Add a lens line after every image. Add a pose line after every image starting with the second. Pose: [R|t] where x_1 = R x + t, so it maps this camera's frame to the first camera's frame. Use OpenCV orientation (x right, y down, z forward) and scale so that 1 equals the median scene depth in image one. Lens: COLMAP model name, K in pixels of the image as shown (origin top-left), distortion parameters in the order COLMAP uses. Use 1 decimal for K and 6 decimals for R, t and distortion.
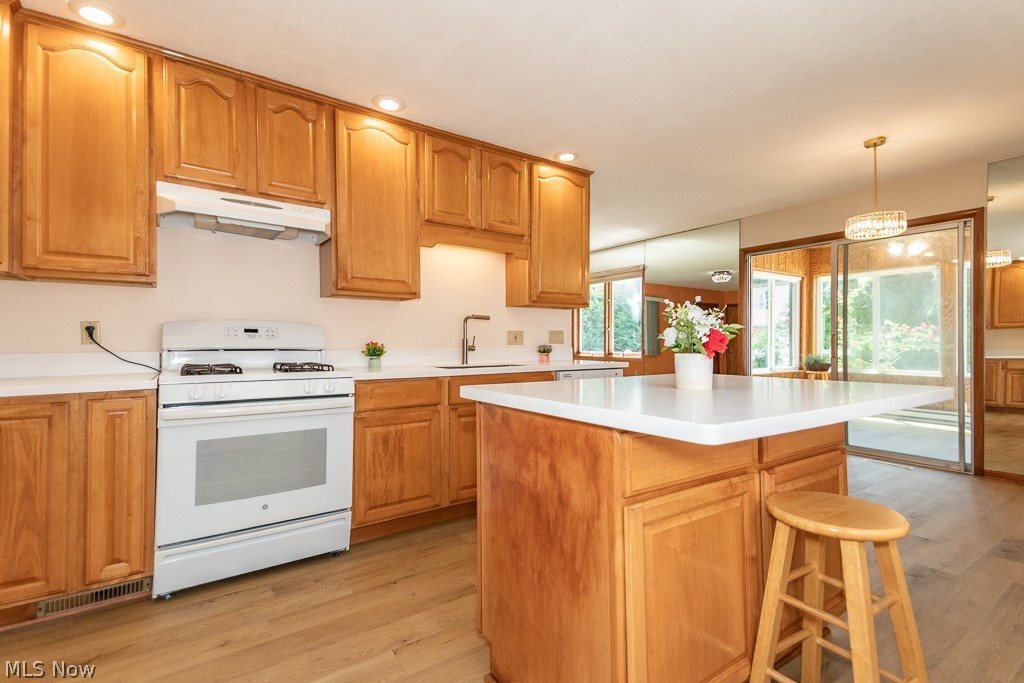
lens RADIAL K [[470.7, 0, 510.0], [0, 470.7, 341.4], [0, 0, 1]] dist [0.084518, -0.033953]
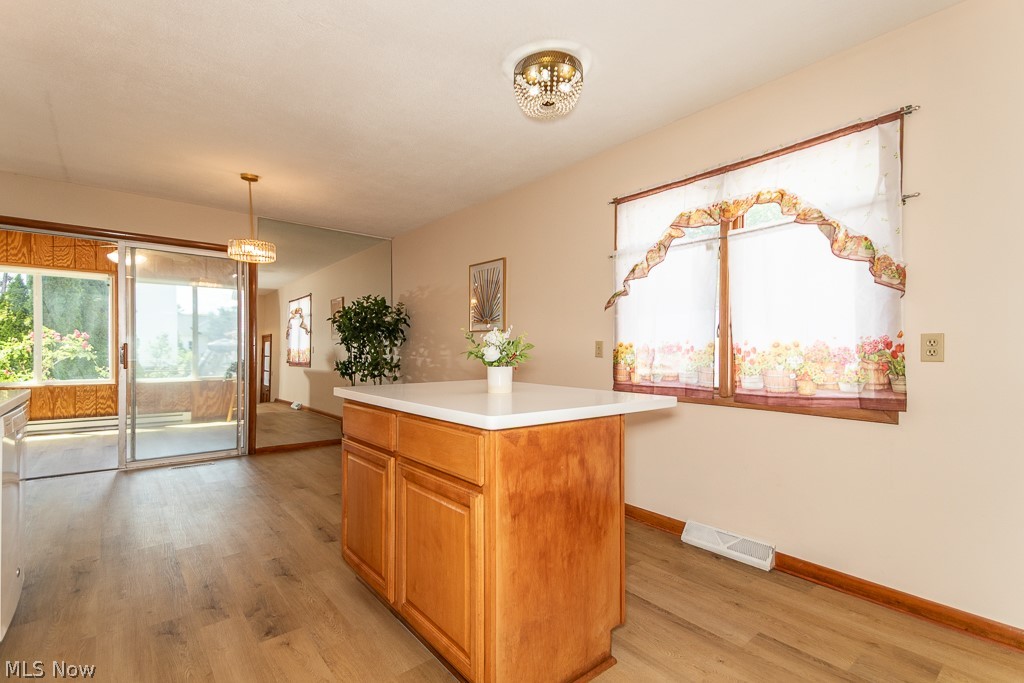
lens RADIAL K [[473.0, 0, 510.7], [0, 473.0, 353.0], [0, 0, 1]] dist [0.083689, -0.035605]
pose [[-0.086242, -0.003669, 0.996267, -0.565283], [-0.009412, 0.999952, 0.002868, -0.010471], [-0.996230, -0.009129, -0.086272, 0.637899]]
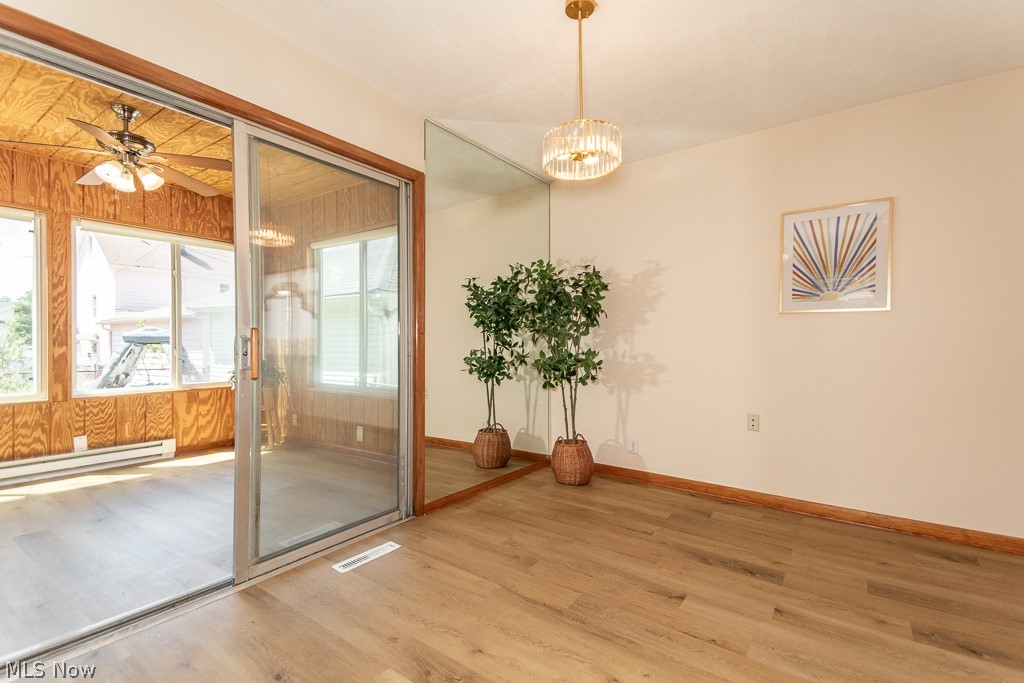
lens RADIAL K [[470.7, 0, 510.0], [0, 470.7, 341.4], [0, 0, 1]] dist [0.084518, -0.033953]
pose [[-0.335762, -0.001186, 0.941946, 0.281444], [-0.003215, 0.999995, 0.000113, -0.008115], [-0.941941, -0.002990, -0.335765, 1.651475]]
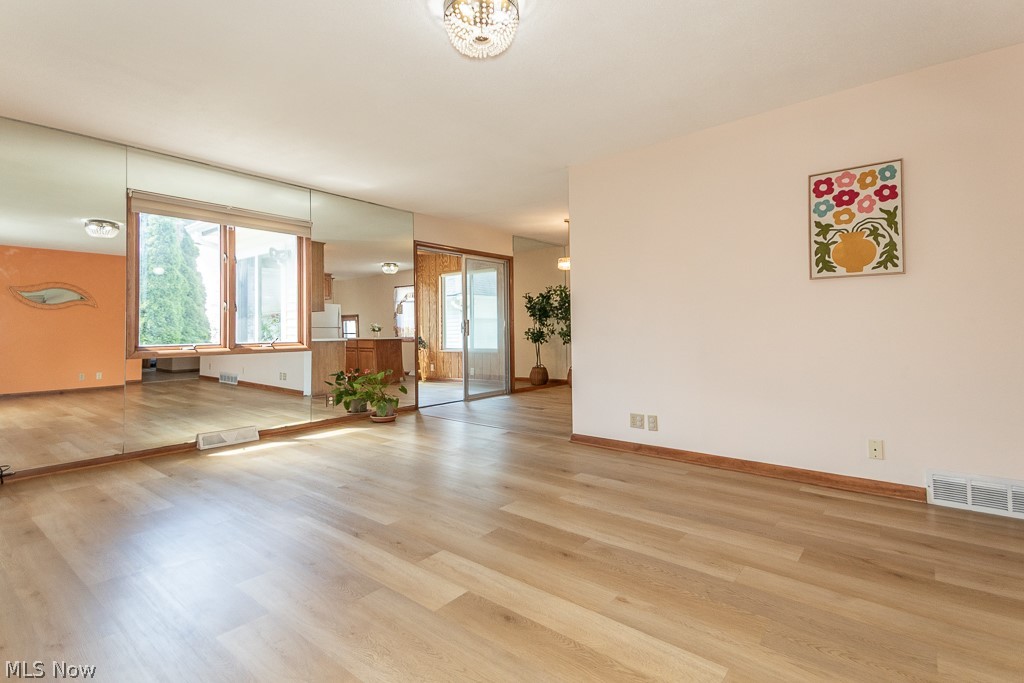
lens RADIAL K [[486.8, 0, 503.7], [0, 486.8, 318.1], [0, 0, 1]] dist [0.086259, -0.032085]
pose [[-0.267031, 0.026673, 0.963319, -1.349383], [0.012677, 0.999628, -0.024164, 0.030495], [-0.963605, 0.005760, -0.267270, 2.289215]]
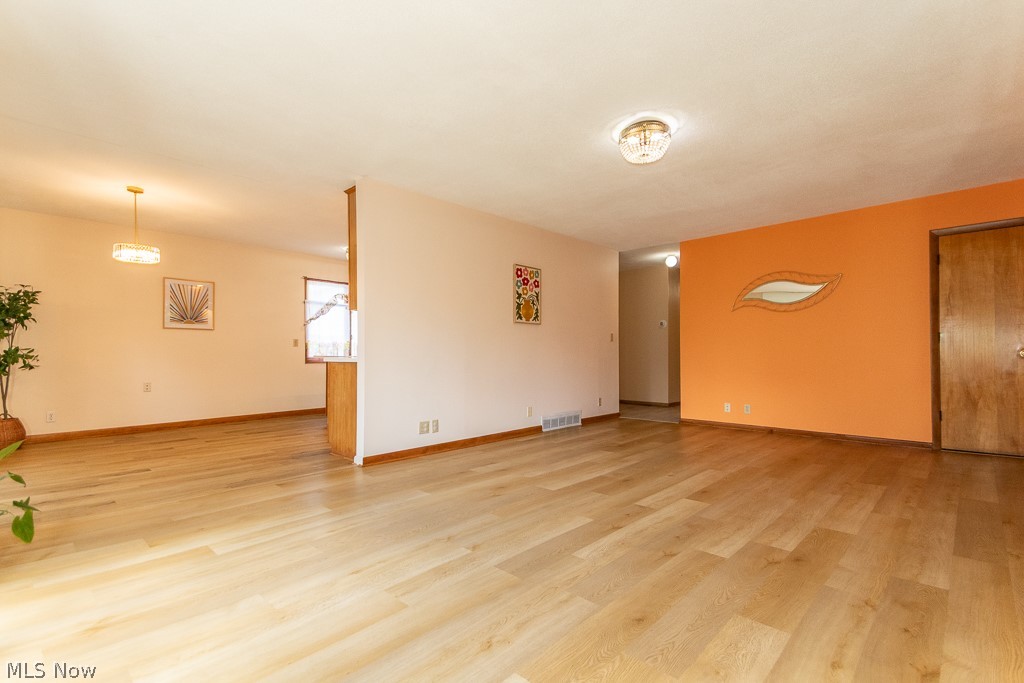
lens RADIAL K [[473.0, 0, 510.7], [0, 473.0, 353.0], [0, 0, 1]] dist [0.083689, -0.035605]
pose [[-0.978770, 0.005465, -0.204889, 0.037595], [0.005944, 0.999981, -0.001724, 0.050702], [0.204876, -0.002905, -0.978784, 3.224943]]
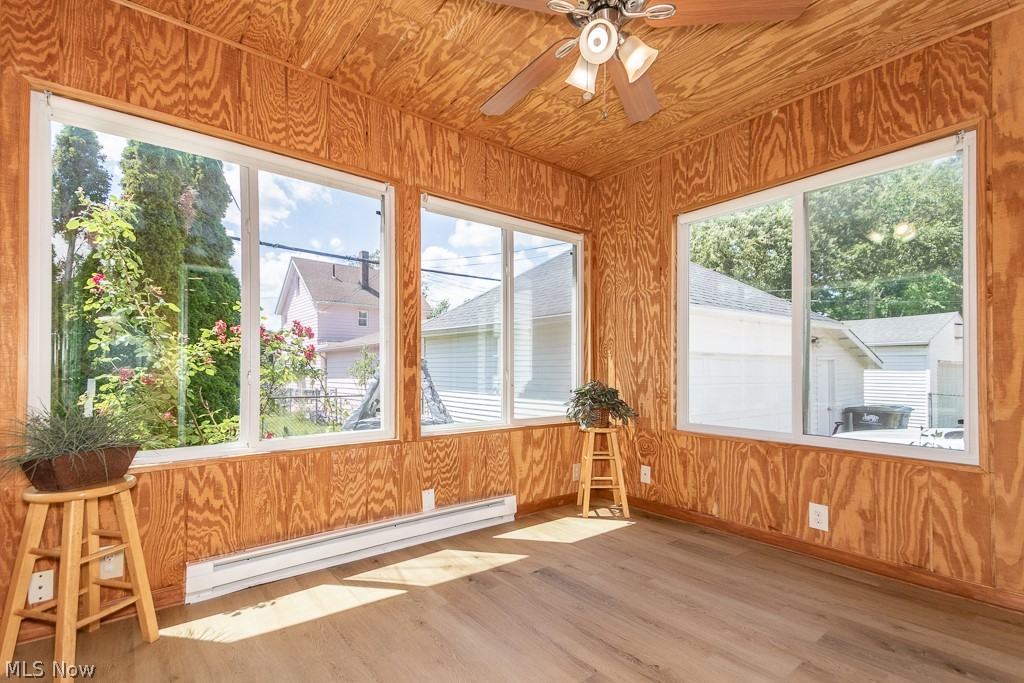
lens RADIAL K [[473.9, 0, 511.3], [0, 473.9, 364.9], [0, 0, 1]] dist [0.073866, -0.033890]
pose [[-0.084490, 0.013335, 0.996335, 1.084246], [-0.001481, 0.999908, -0.013508, 0.021781], [-0.996423, -0.002617, -0.084462, 2.313380]]
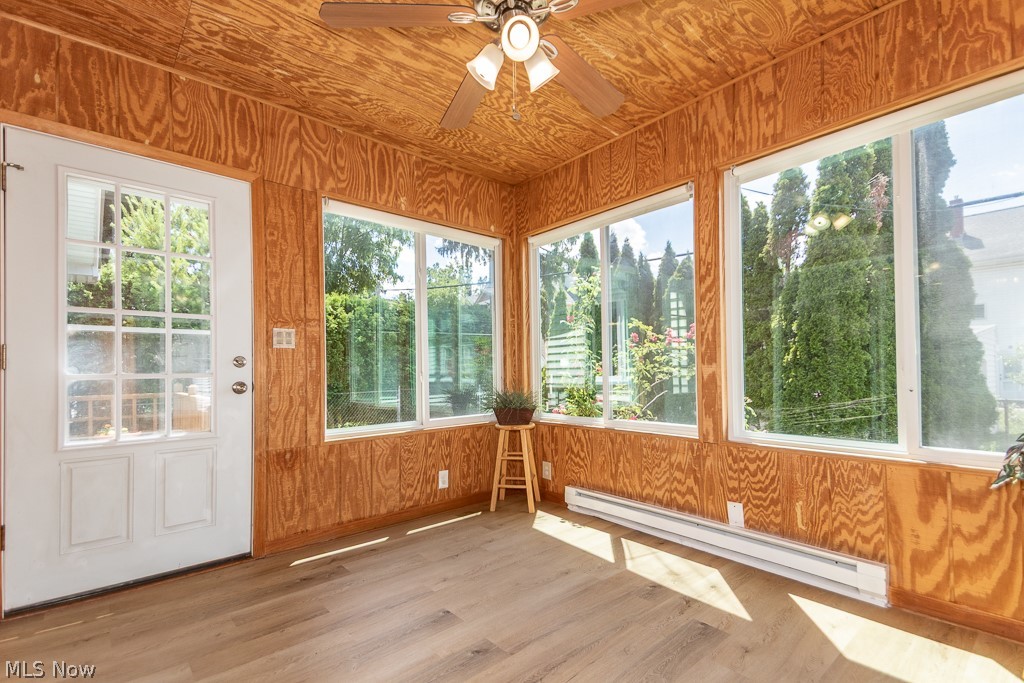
lens RADIAL K [[473.9, 0, 511.3], [0, 473.9, 364.9], [0, 0, 1]] dist [0.073866, -0.033890]
pose [[0.993953, -0.010766, 0.109279, 1.649576], [0.012088, 0.999861, -0.011450, 0.020845], [-0.109141, 0.012701, 0.993945, 1.470520]]
